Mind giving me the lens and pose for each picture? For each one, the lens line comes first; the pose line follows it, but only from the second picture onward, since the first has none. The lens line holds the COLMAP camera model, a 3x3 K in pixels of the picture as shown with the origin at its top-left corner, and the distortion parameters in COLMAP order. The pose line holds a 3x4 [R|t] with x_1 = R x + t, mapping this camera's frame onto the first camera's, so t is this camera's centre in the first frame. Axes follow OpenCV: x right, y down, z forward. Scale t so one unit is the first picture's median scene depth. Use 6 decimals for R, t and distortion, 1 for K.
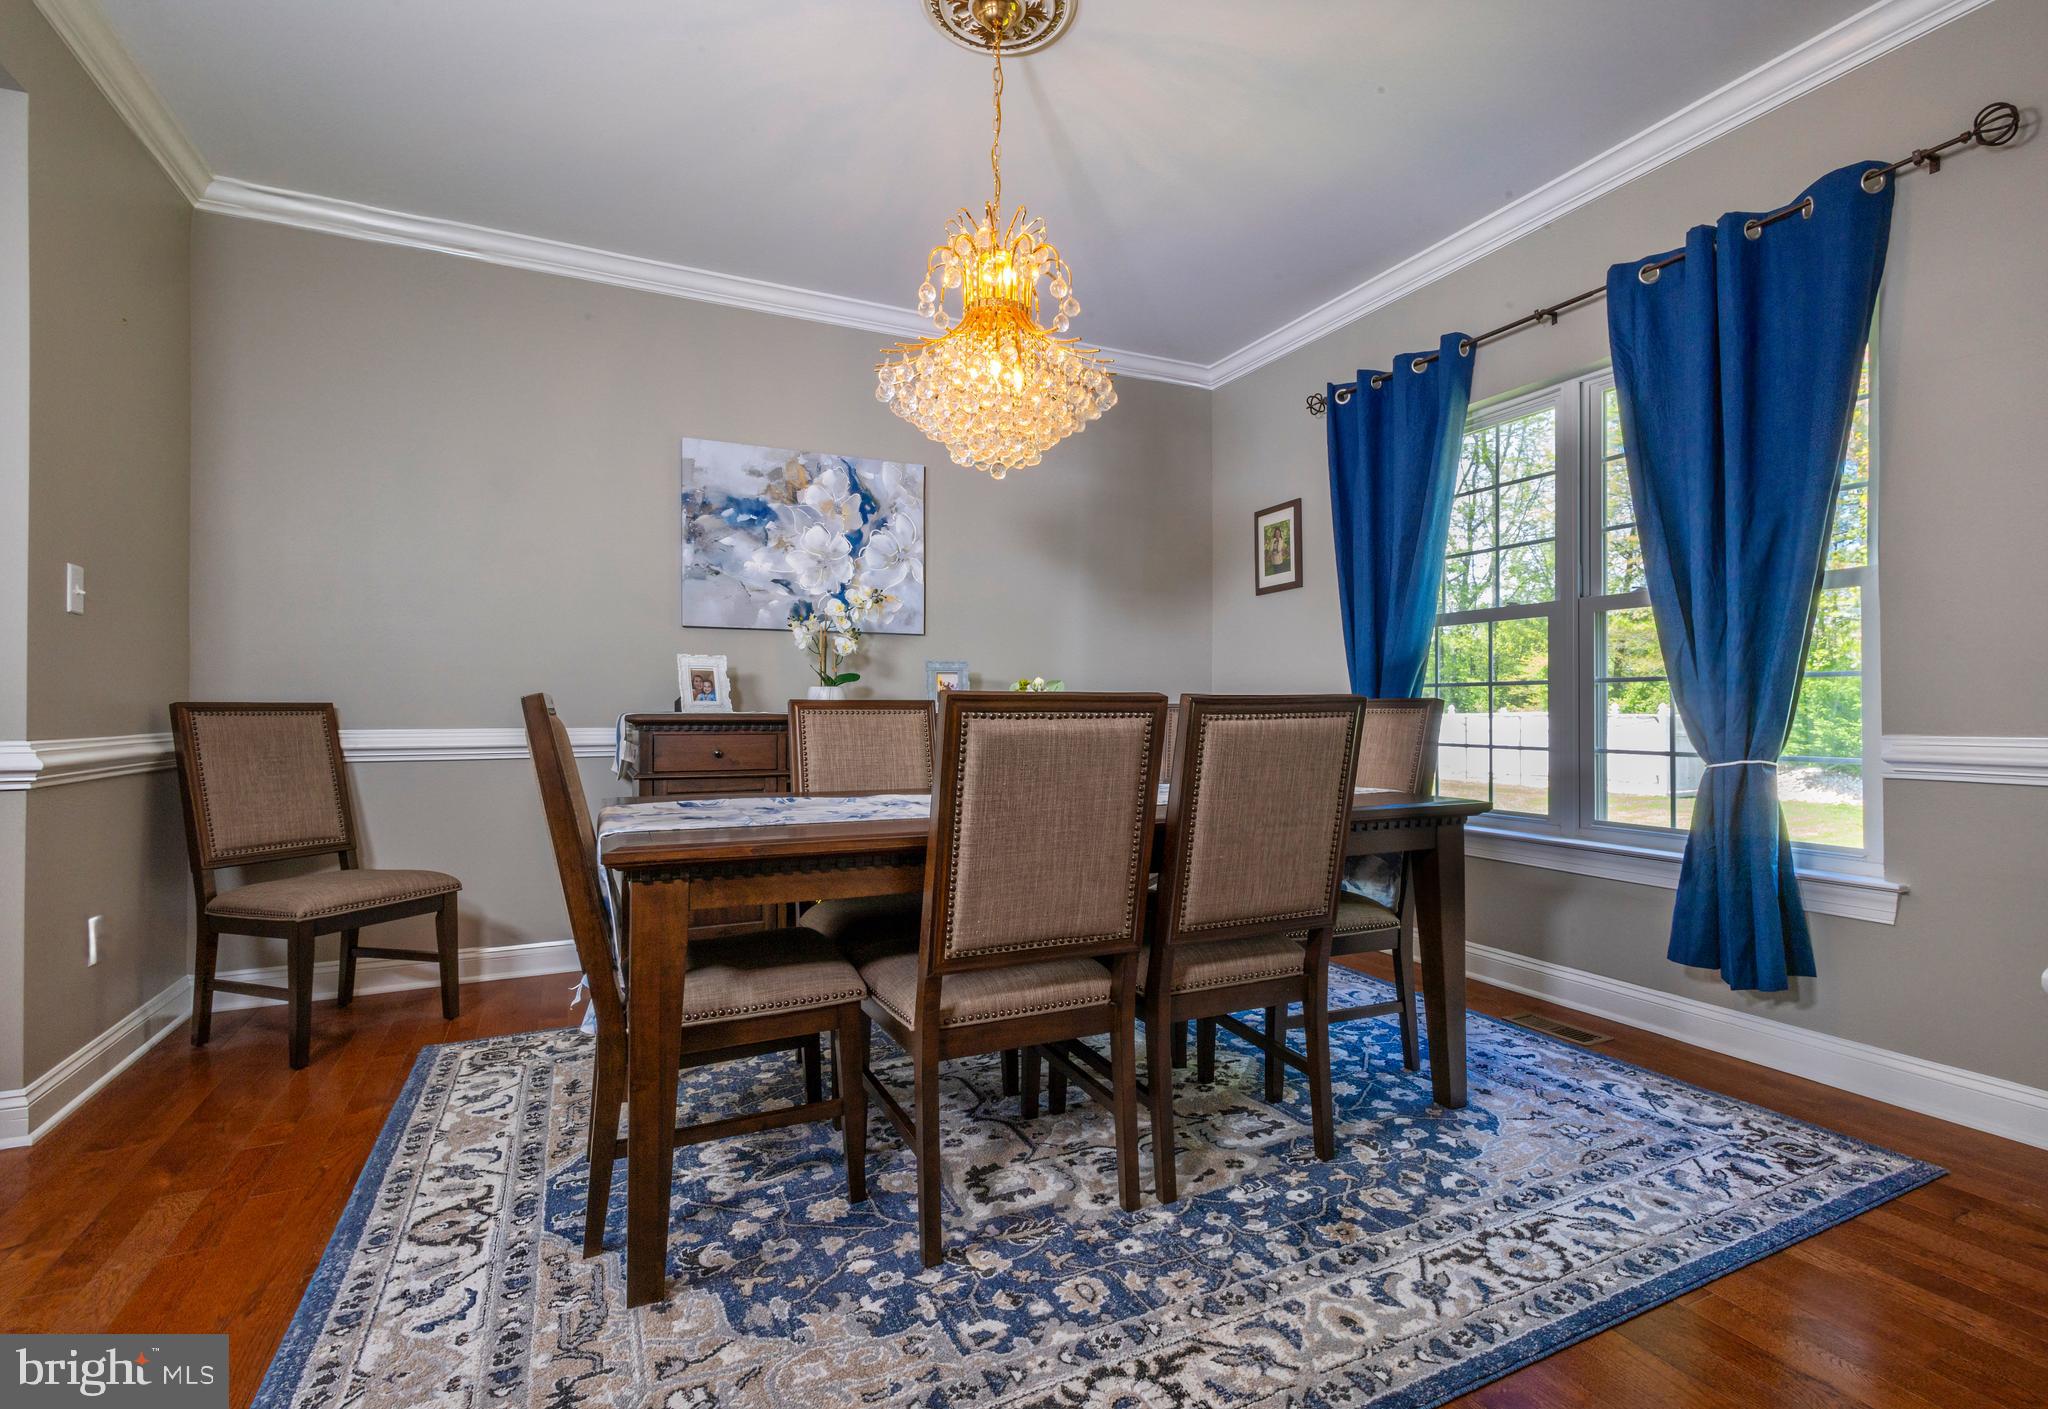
lens RADIAL K [[972.3, 0, 1024.0], [0, 972.3, 704.5], [0, 0, 1]] dist [0.009646, -0.000491]
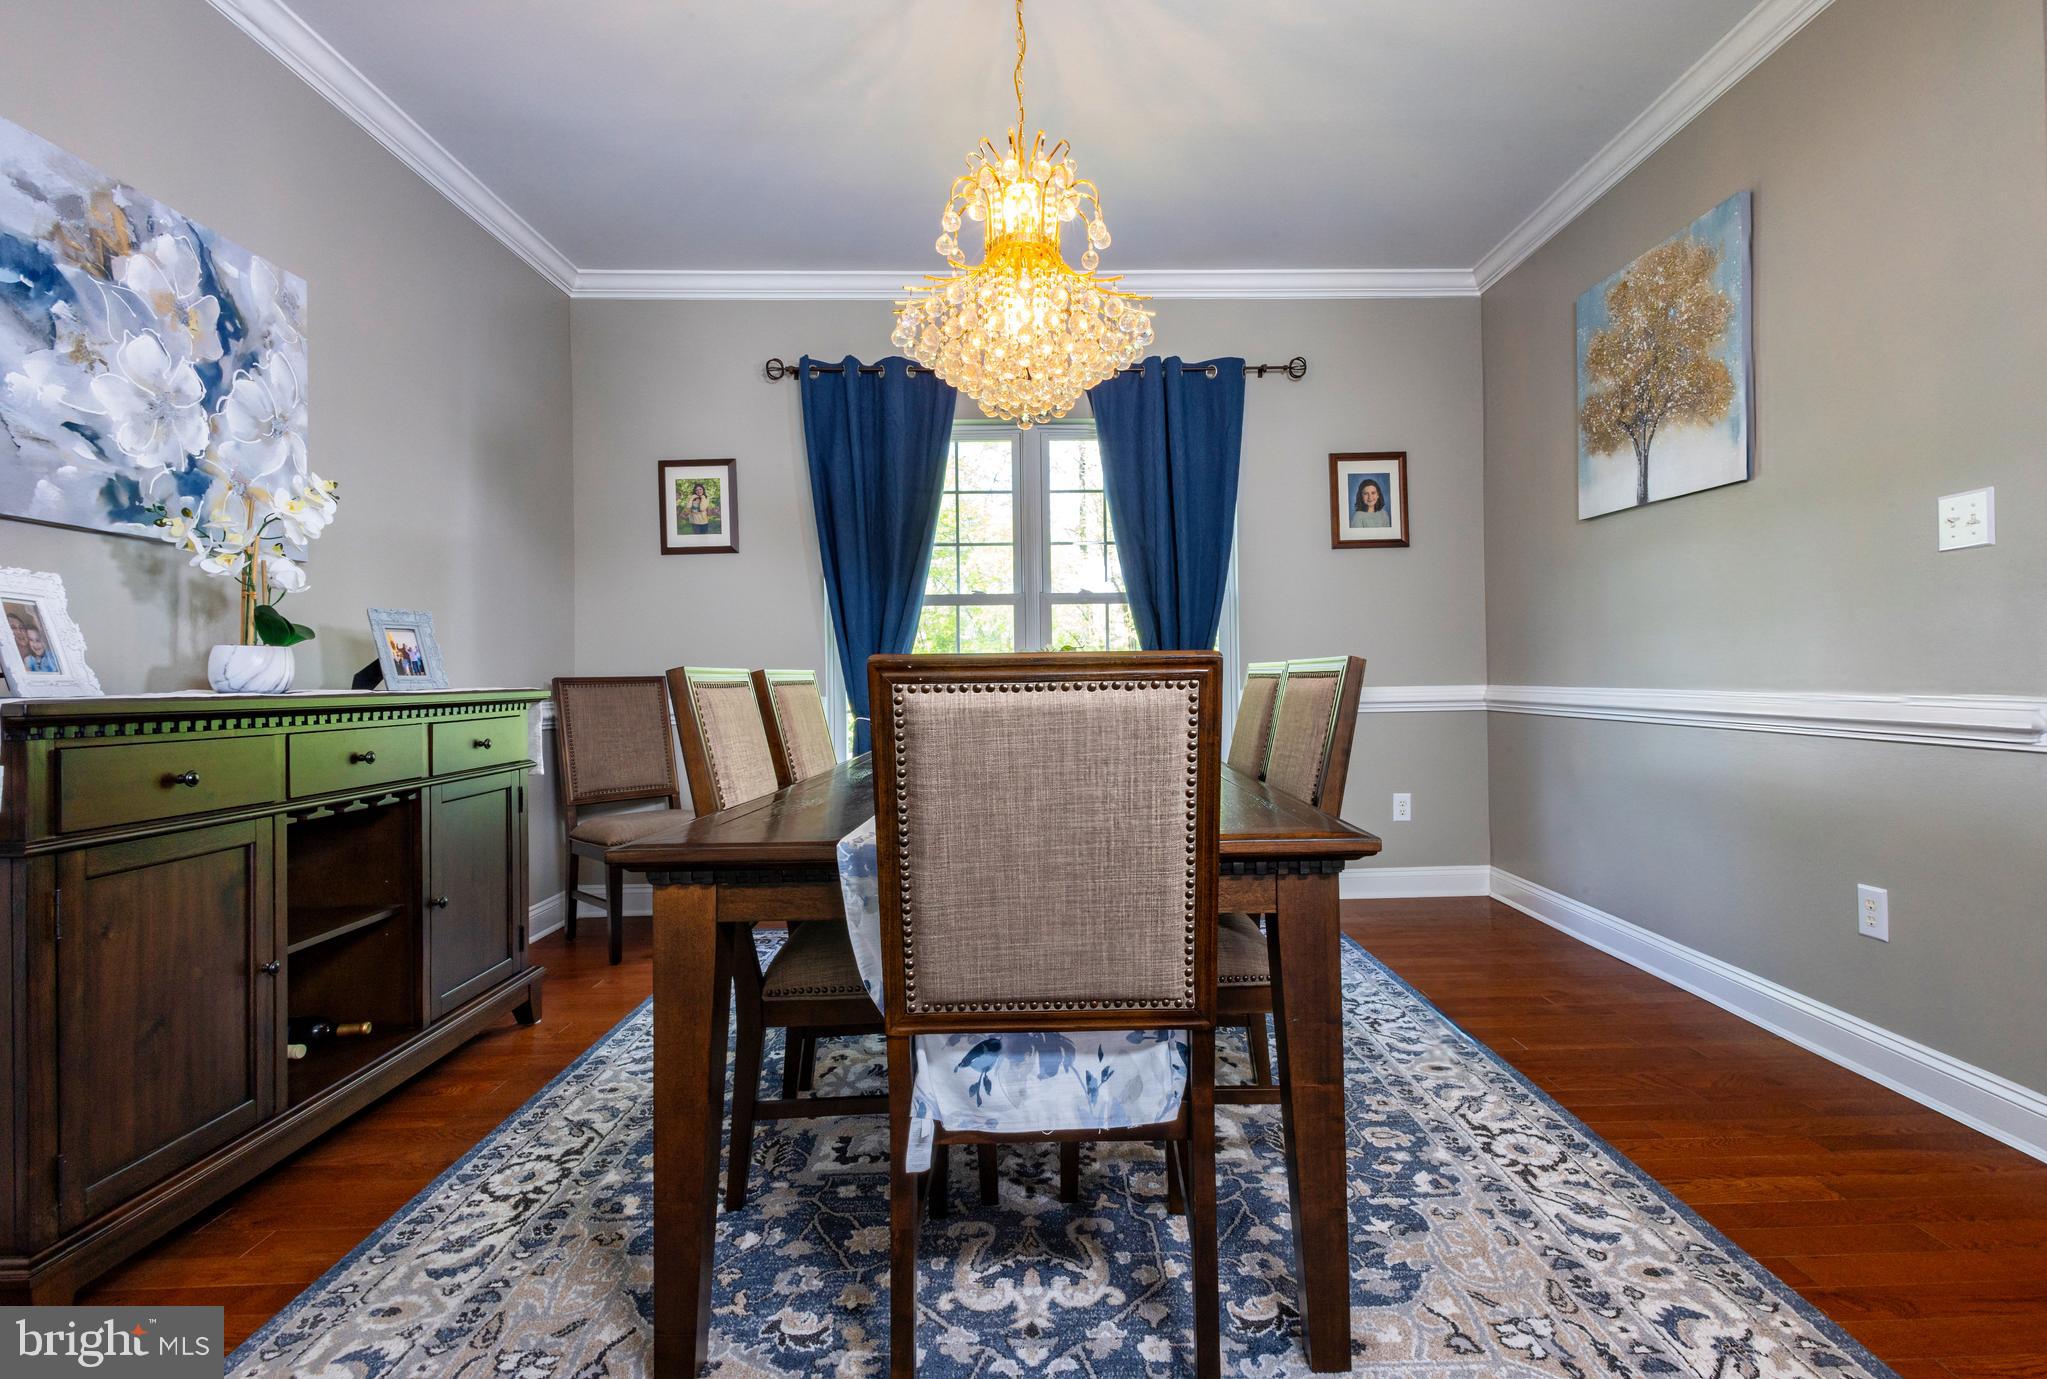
lens RADIAL K [[1021.9, 0, 1027.7], [0, 1021.9, 675.8], [0, 0, 1]] dist [0.003368, -0.000290]
pose [[0.397129, -0.002384, 0.917759, -0.536053], [0.008460, 0.999964, -0.001064, 0.002388], [-0.917724, 0.008187, 0.397135, 0.359767]]
